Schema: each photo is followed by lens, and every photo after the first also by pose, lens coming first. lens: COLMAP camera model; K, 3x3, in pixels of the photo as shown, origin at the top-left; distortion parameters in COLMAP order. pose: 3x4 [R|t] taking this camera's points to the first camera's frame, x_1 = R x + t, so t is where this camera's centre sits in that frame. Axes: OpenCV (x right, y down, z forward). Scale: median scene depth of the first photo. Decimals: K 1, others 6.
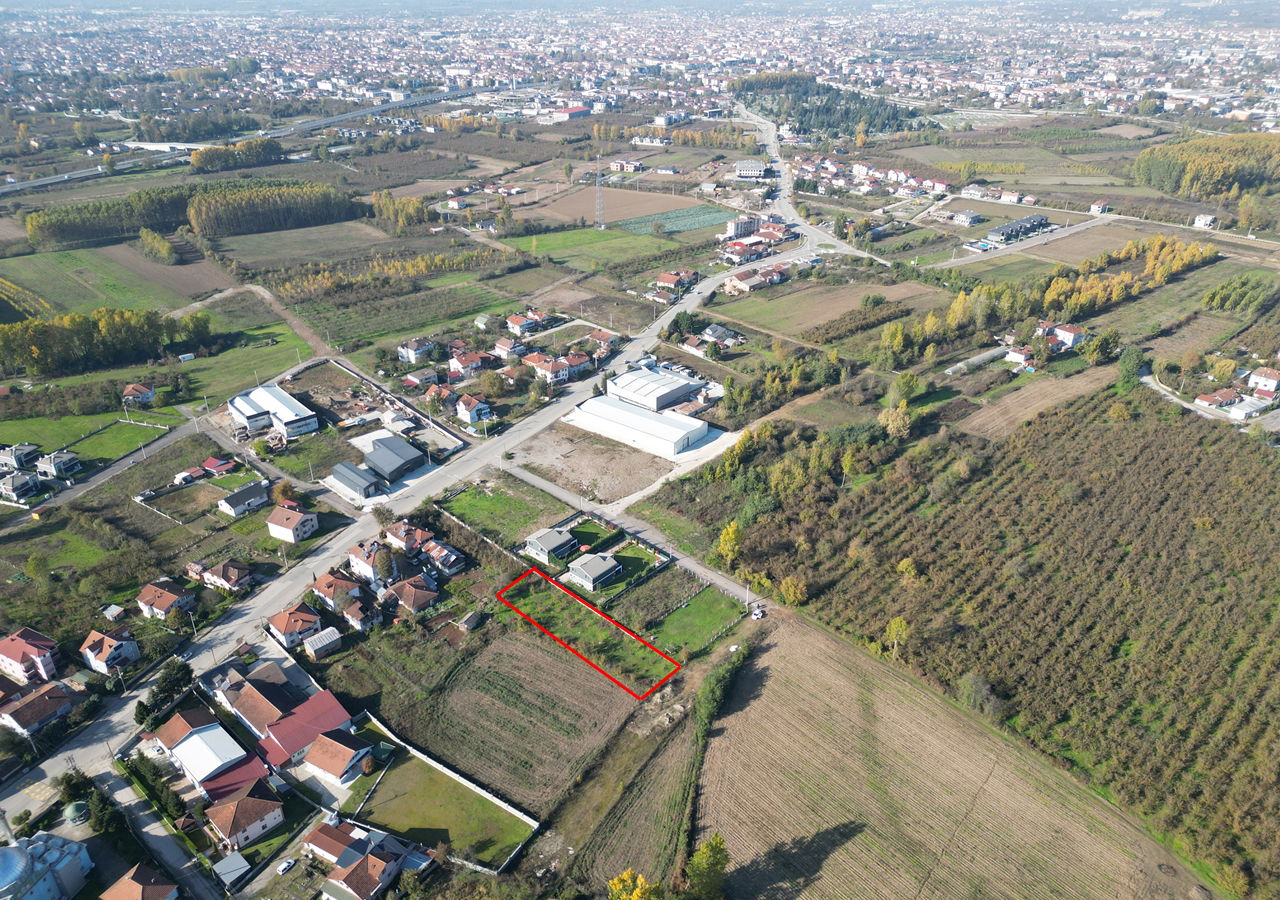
lens RADIAL K [[886.0, 0, 636.3], [0, 886.0, 458.8], [0, 0, 1]] dist [0.086276, -0.085673]
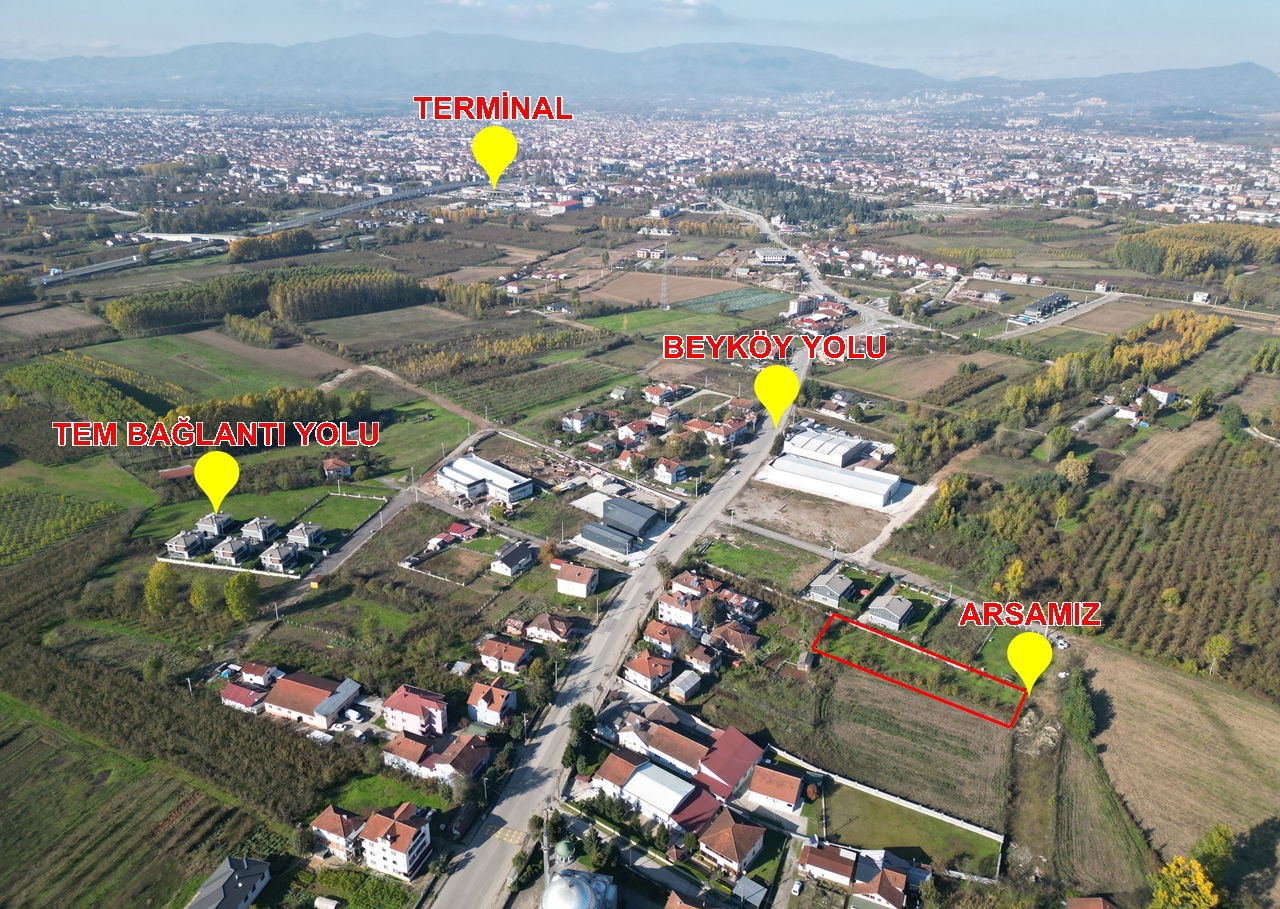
lens RADIAL K [[886.0, 0, 636.6], [0, 886.0, 432.2], [0, 0, 1]] dist [0.086276, -0.085673]
pose [[0.994774, -0.024494, 0.099120, -0.342148], [0.036291, 0.992228, -0.119021, 0.022512], [-0.095434, 0.121996, 0.987932, -0.042936]]
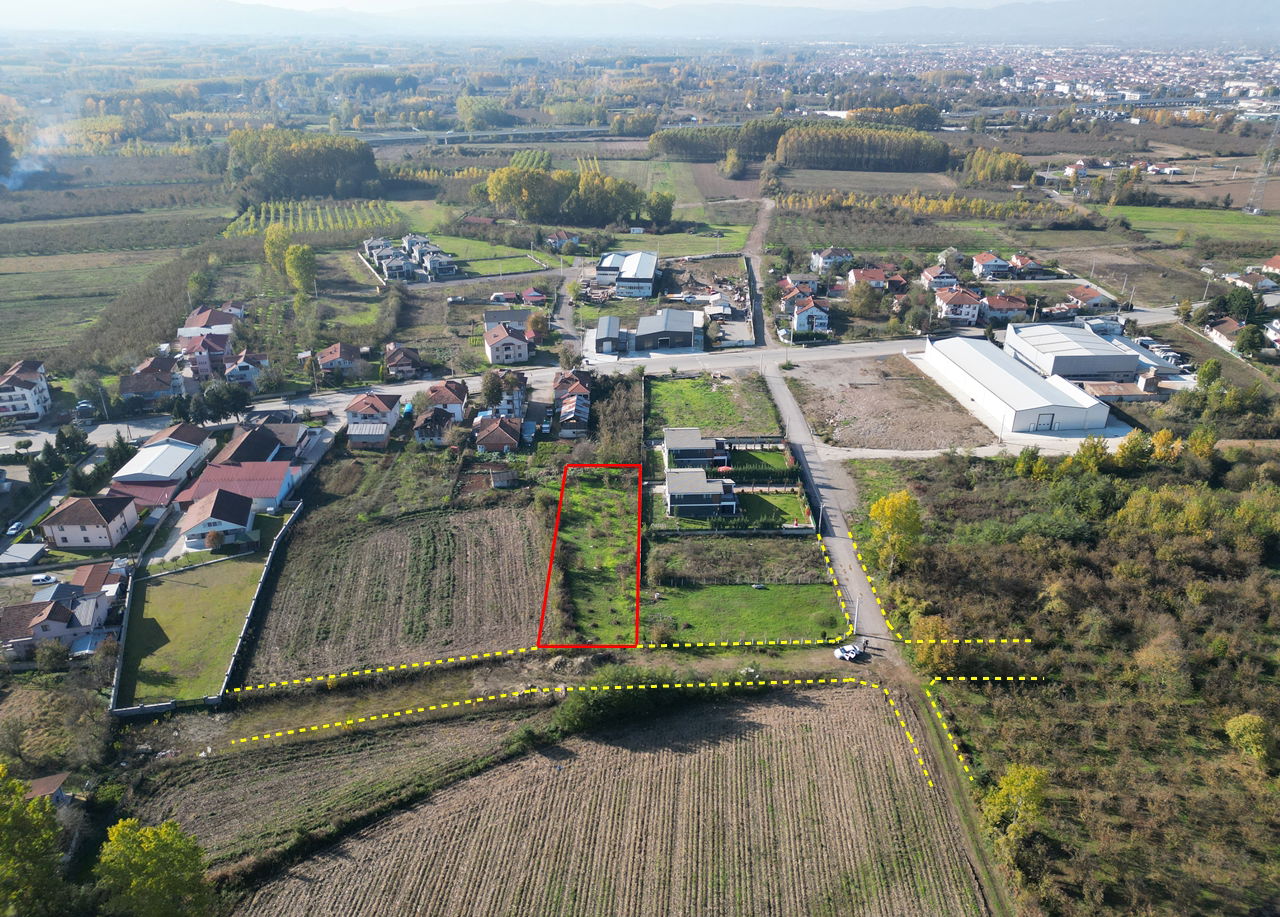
lens RADIAL K [[884.8, 0, 636.7], [0, 884.8, 444.9], [0, 0, 1]] dist [0.079734, -0.075180]
pose [[0.700573, 0.306462, -0.644421, 0.252379], [-0.341817, 0.936854, 0.073931, 0.044986], [0.626385, 0.168480, 0.761089, 0.354691]]
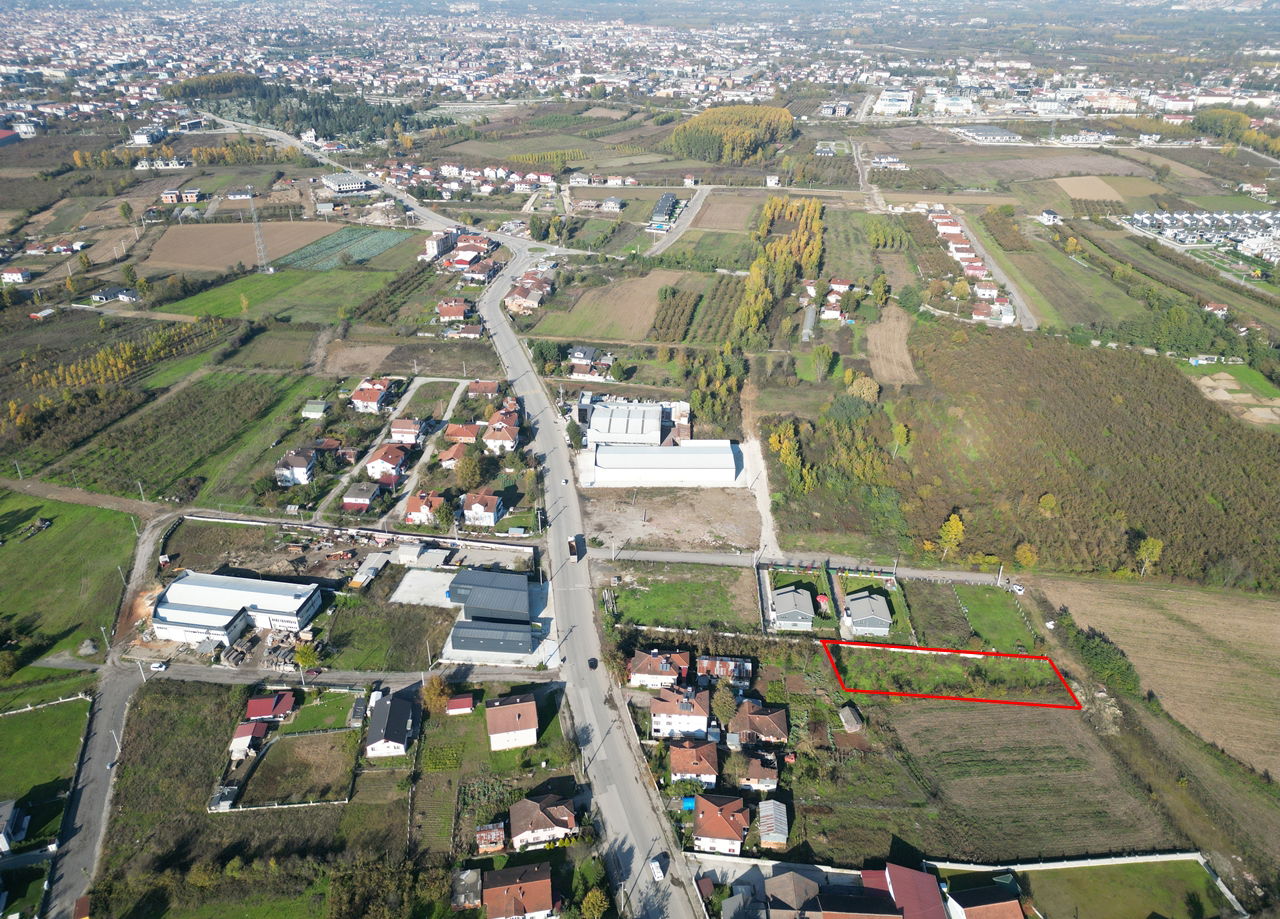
lens RADIAL K [[884.8, 0, 636.1], [0, 884.8, 459.3], [0, 0, 1]] dist [0.079734, -0.075180]
pose [[0.777768, -0.294435, 0.555325, -0.534431], [0.290398, 0.951878, 0.097968, -0.143736], [-0.557446, 0.085069, 0.825843, 0.266505]]
